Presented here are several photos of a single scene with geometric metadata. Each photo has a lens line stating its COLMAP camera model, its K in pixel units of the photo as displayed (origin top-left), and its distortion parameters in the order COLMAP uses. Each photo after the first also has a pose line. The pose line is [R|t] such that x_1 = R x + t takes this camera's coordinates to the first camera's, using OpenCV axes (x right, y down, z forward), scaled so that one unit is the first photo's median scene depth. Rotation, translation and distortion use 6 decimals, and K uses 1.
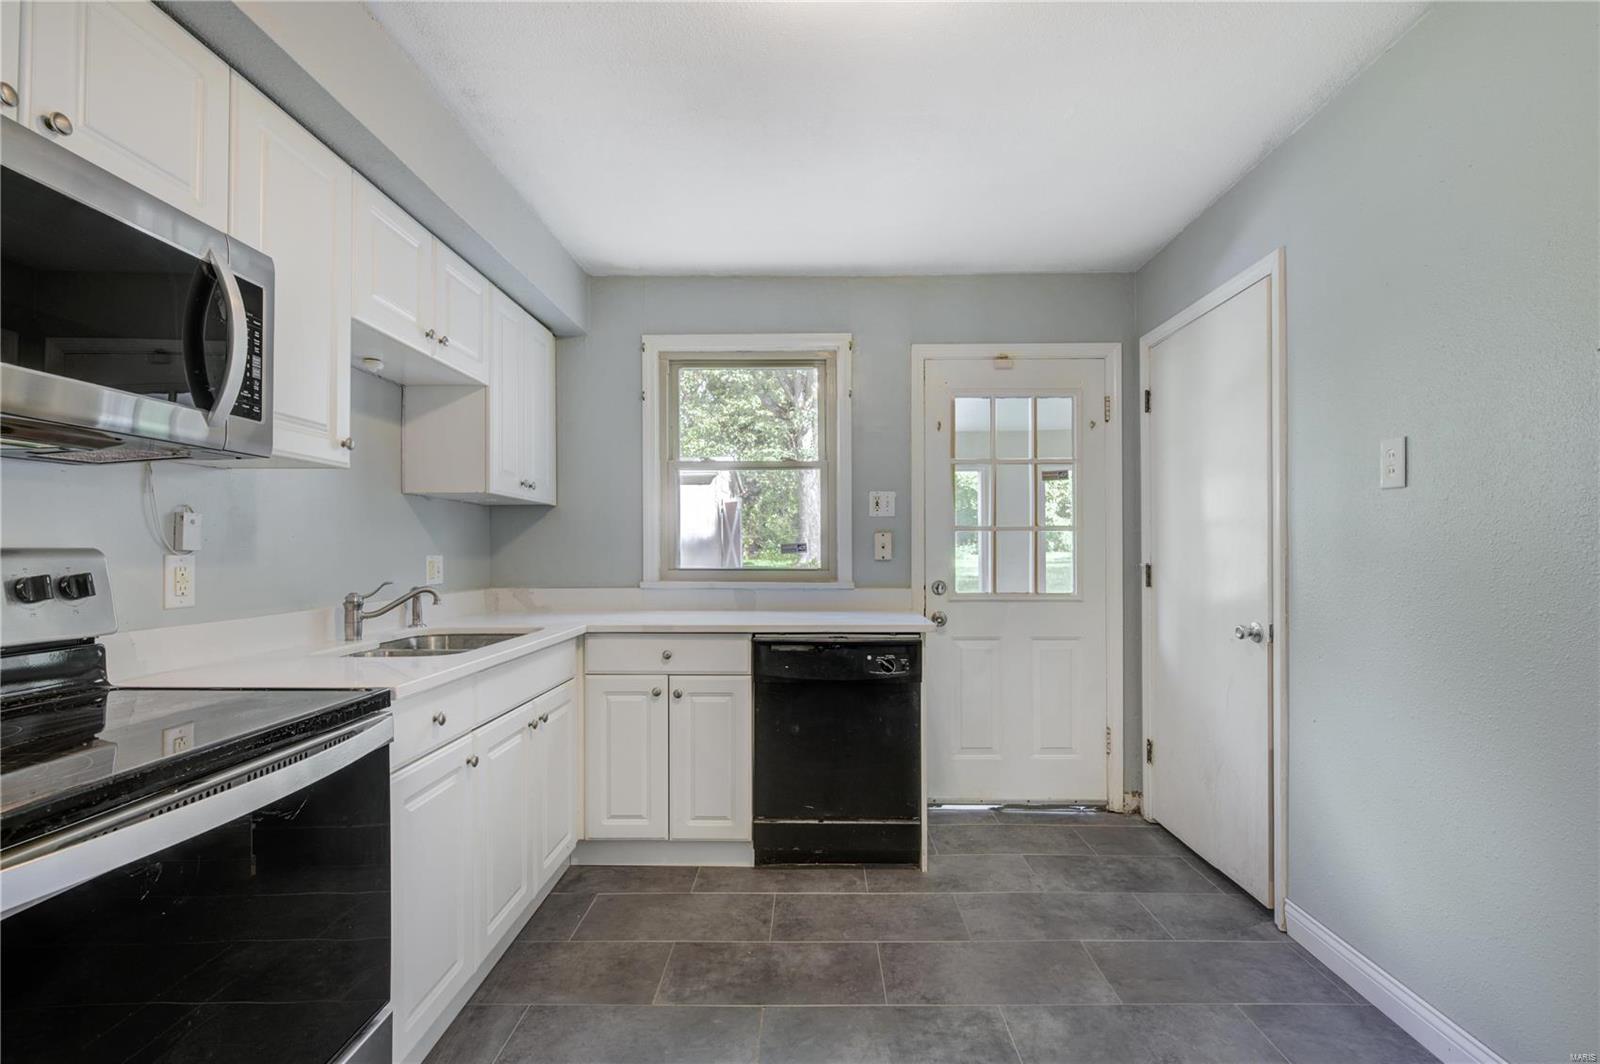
lens RADIAL K [[731.8, 0, 801.4], [0, 731.8, 541.4], [0, 0, 1]] dist [0.000355, -0.000095]
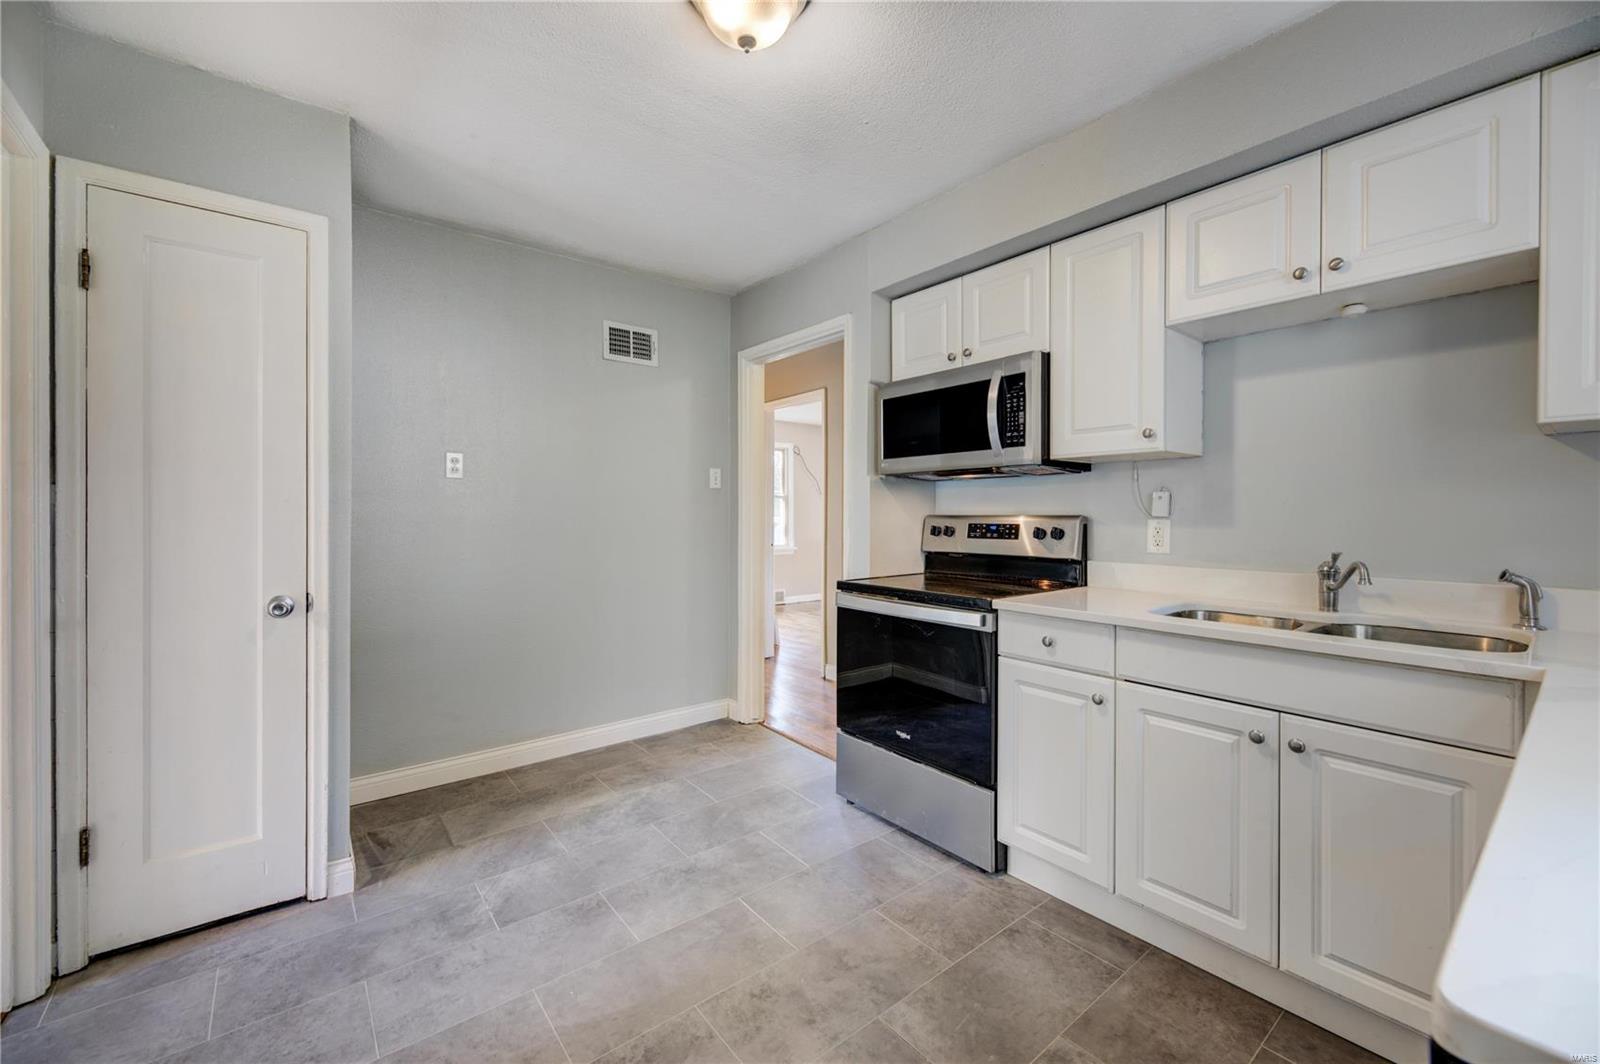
lens RADIAL K [[622.6, 0, 804.0], [0, 622.6, 515.9], [0, 0, 1]] dist [-0.000214, -0.000086]
pose [[-0.766925, 0.004037, -0.641724, 0.369168], [0.009650, 0.999940, -0.005242, 0.007182], [0.641664, -0.010213, -0.766918, 0.998974]]
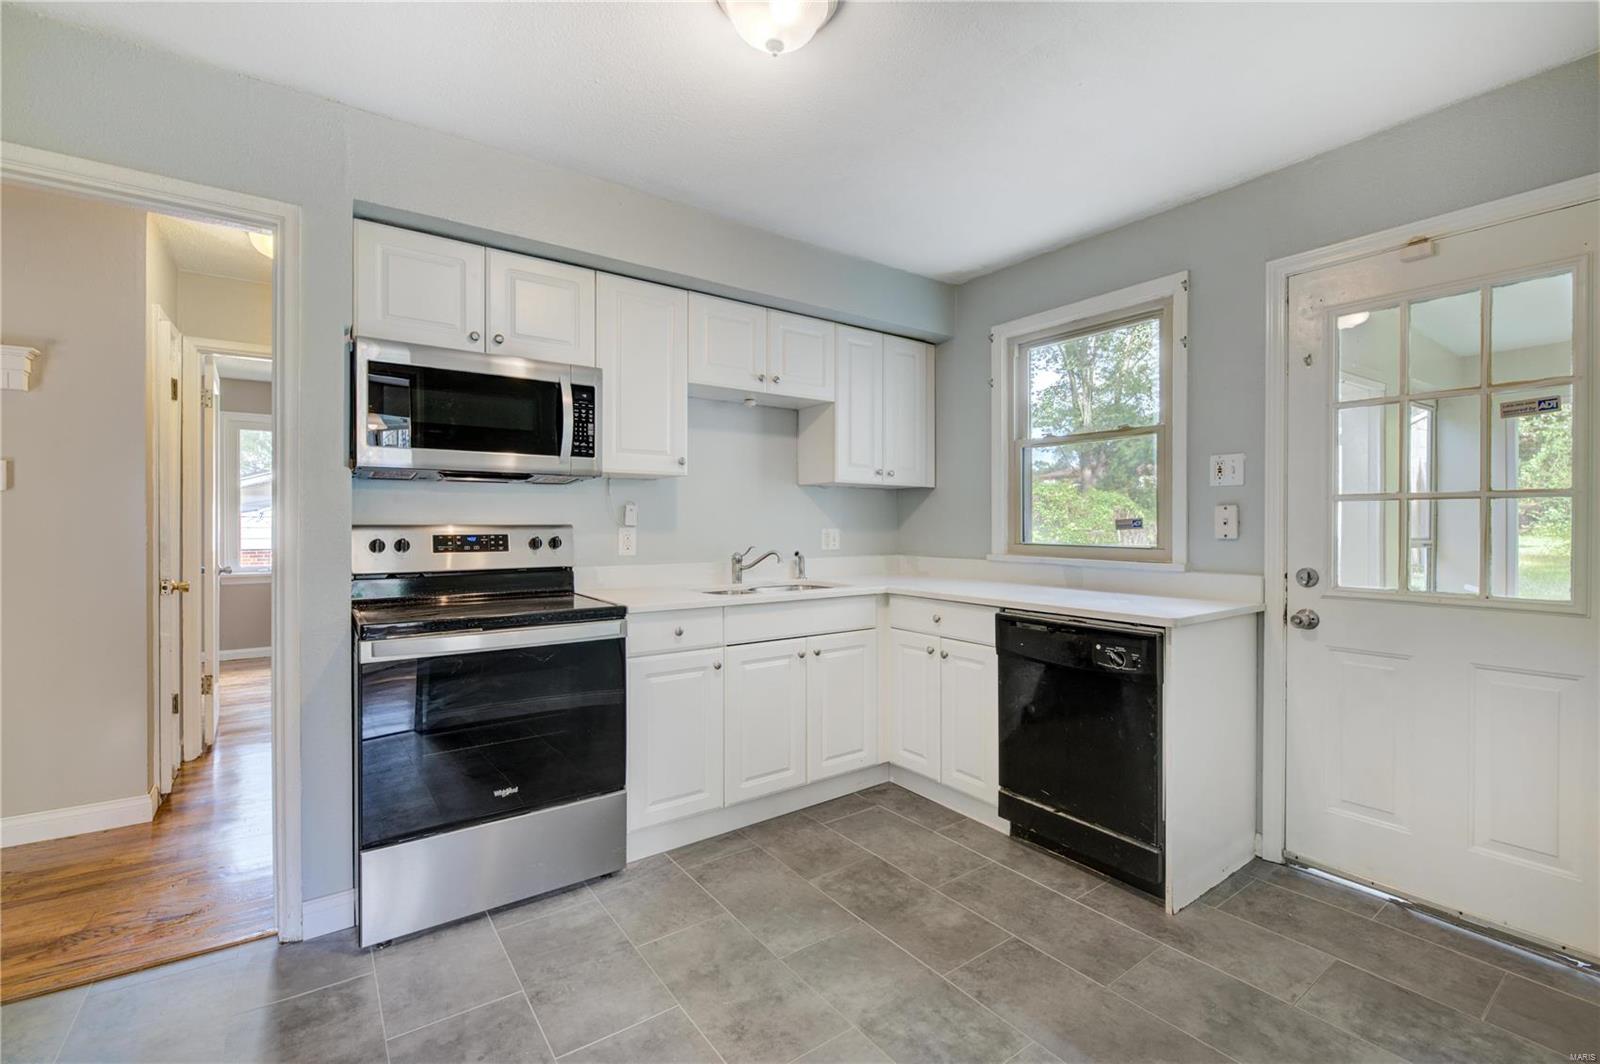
lens RADIAL K [[694.8, 0, 802.5], [0, 694.8, 522.9], [0, 0, 1]] dist [-0.002192, -0.000833]
pose [[0.593333, 0.002631, -0.804952, 0.555537], [0.008293, 0.999922, 0.009381, -0.004425], [0.804914, -0.012242, 0.593265, 0.200956]]
